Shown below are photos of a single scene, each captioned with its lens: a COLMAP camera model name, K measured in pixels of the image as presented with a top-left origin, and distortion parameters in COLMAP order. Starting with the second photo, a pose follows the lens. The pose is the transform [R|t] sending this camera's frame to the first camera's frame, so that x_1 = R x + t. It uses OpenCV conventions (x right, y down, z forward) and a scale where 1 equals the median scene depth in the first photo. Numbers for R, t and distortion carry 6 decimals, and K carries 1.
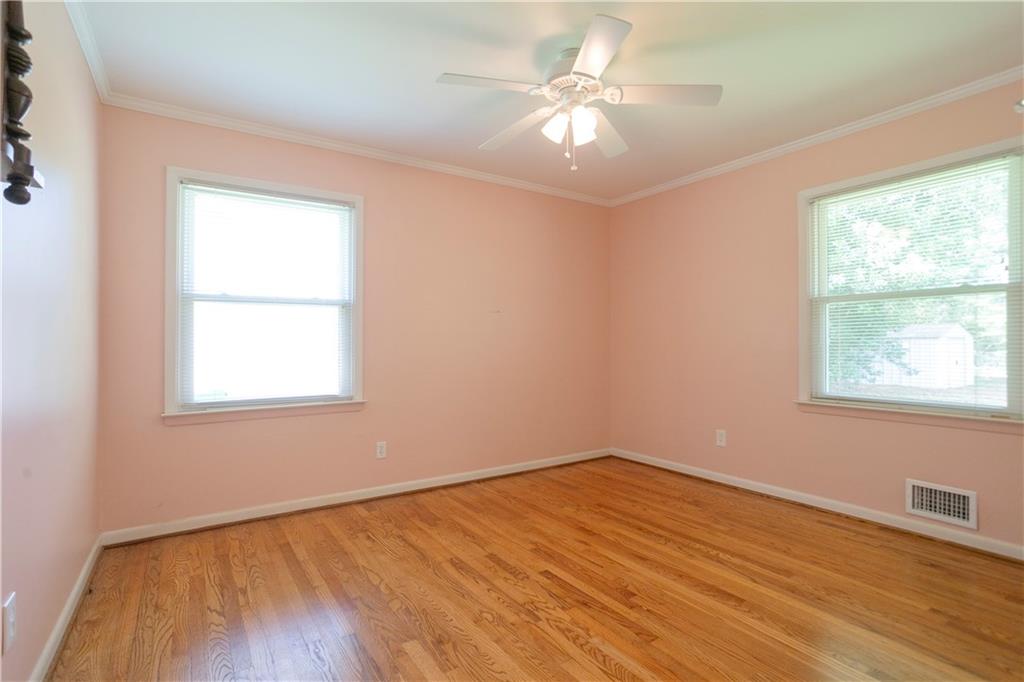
lens RADIAL K [[496.7, 0, 512.3], [0, 496.7, 338.2], [0, 0, 1]] dist [-0.025463, 0.011359]
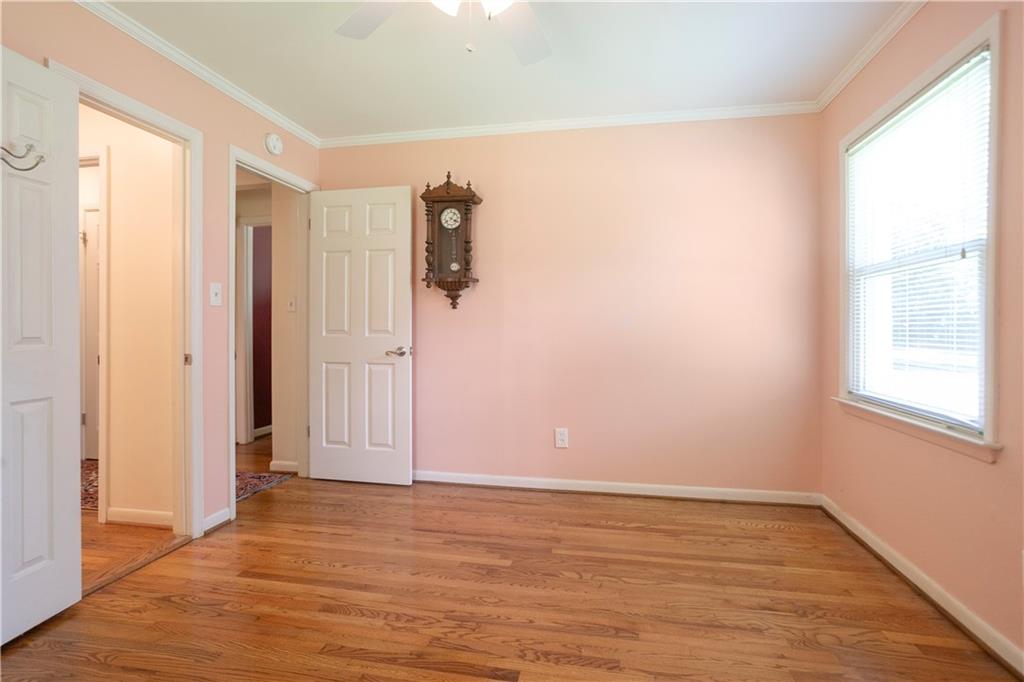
lens RADIAL K [[496.7, 0, 512.8], [0, 496.7, 337.8], [0, 0, 1]] dist [-0.025463, 0.011359]
pose [[-0.705990, 0.019124, -0.707963, 0.585377], [0.012773, 0.999817, 0.014270, 0.015536], [0.708106, 0.001032, -0.706105, 1.641788]]
